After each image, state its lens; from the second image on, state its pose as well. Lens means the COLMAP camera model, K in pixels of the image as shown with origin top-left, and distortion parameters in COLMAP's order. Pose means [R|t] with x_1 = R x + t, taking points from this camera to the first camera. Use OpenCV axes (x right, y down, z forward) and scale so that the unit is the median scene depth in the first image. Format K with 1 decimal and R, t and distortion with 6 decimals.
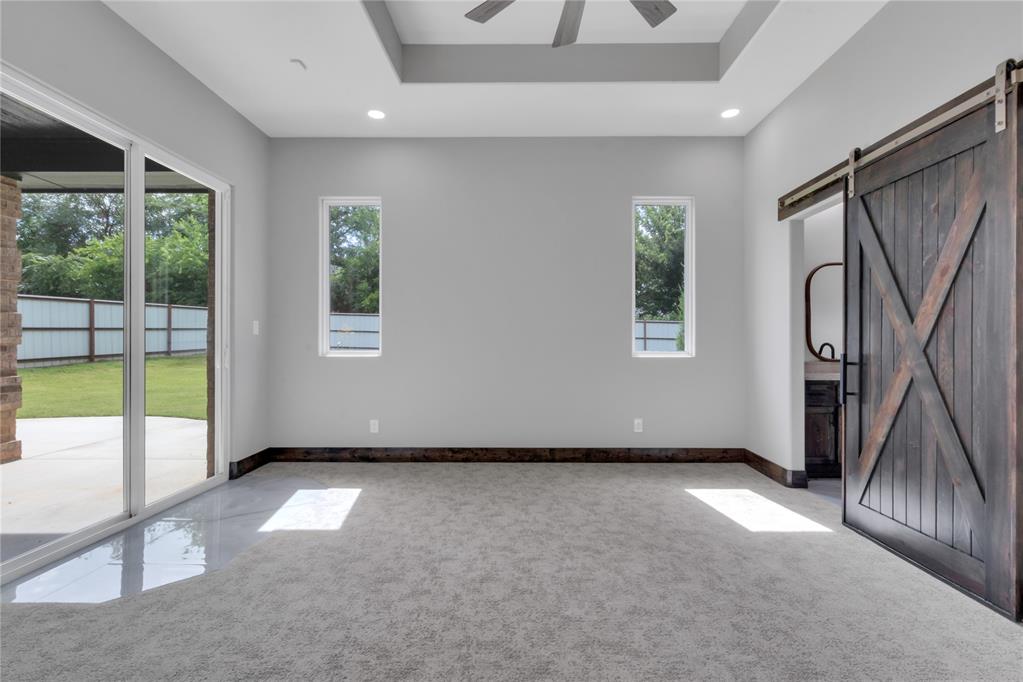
lens RADIAL K [[471.8, 0, 517.2], [0, 471.8, 340.2], [0, 0, 1]] dist [-0.000408, 0.000582]
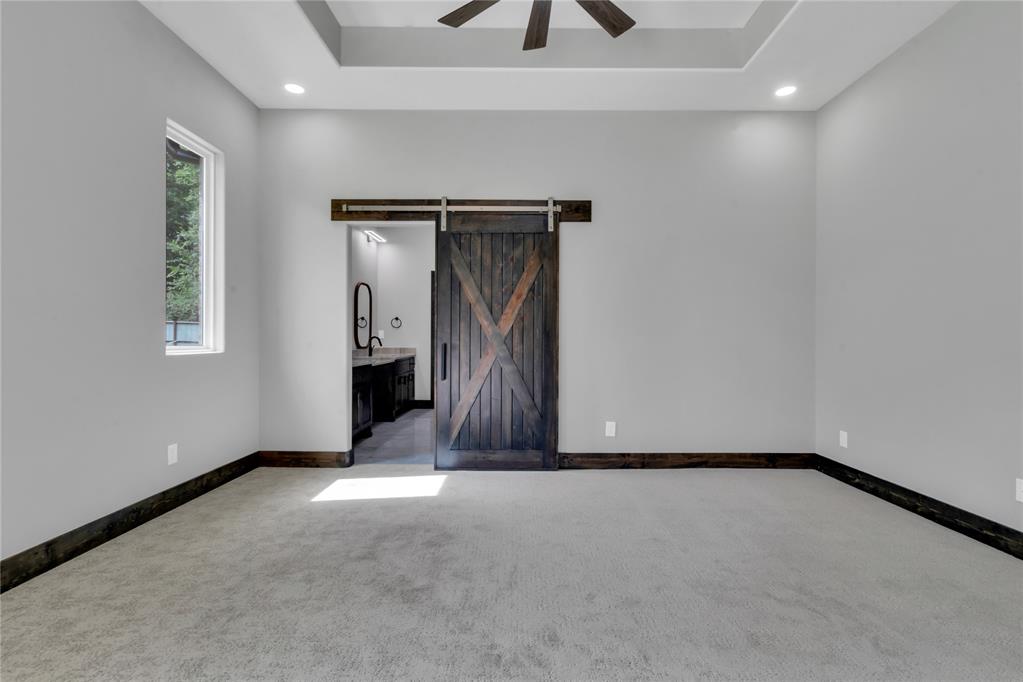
lens RADIAL K [[477.5, 0, 513.8], [0, 477.5, 340.6], [0, 0, 1]] dist [0.001002, 0.001212]
pose [[-0.005899, -0.001264, 0.999982, -0.740245], [-0.010428, 0.999945, 0.001202, 0.015081], [-0.999928, -0.010421, -0.005912, 0.857043]]
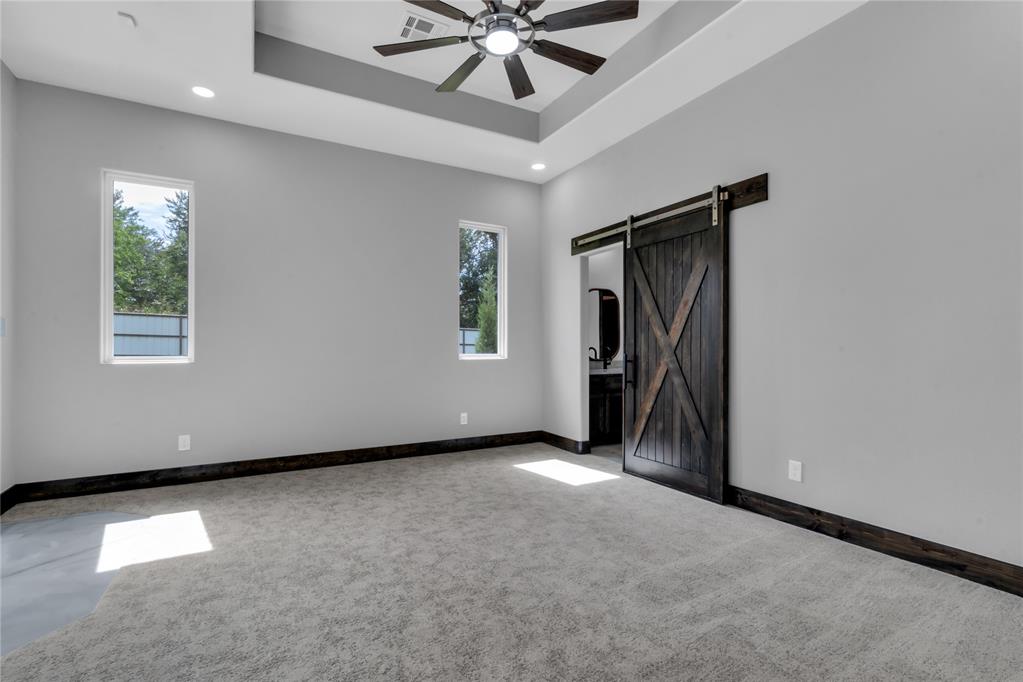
lens RADIAL K [[470.9, 0, 511.5], [0, 470.9, 344.1], [0, 0, 1]] dist [0.000364, 0.000813]
pose [[0.869939, 0.002878, 0.493151, -0.354563], [-0.002490, 0.999996, -0.001444, -0.000944], [-0.493153, 0.000028, 0.869943, -0.101581]]
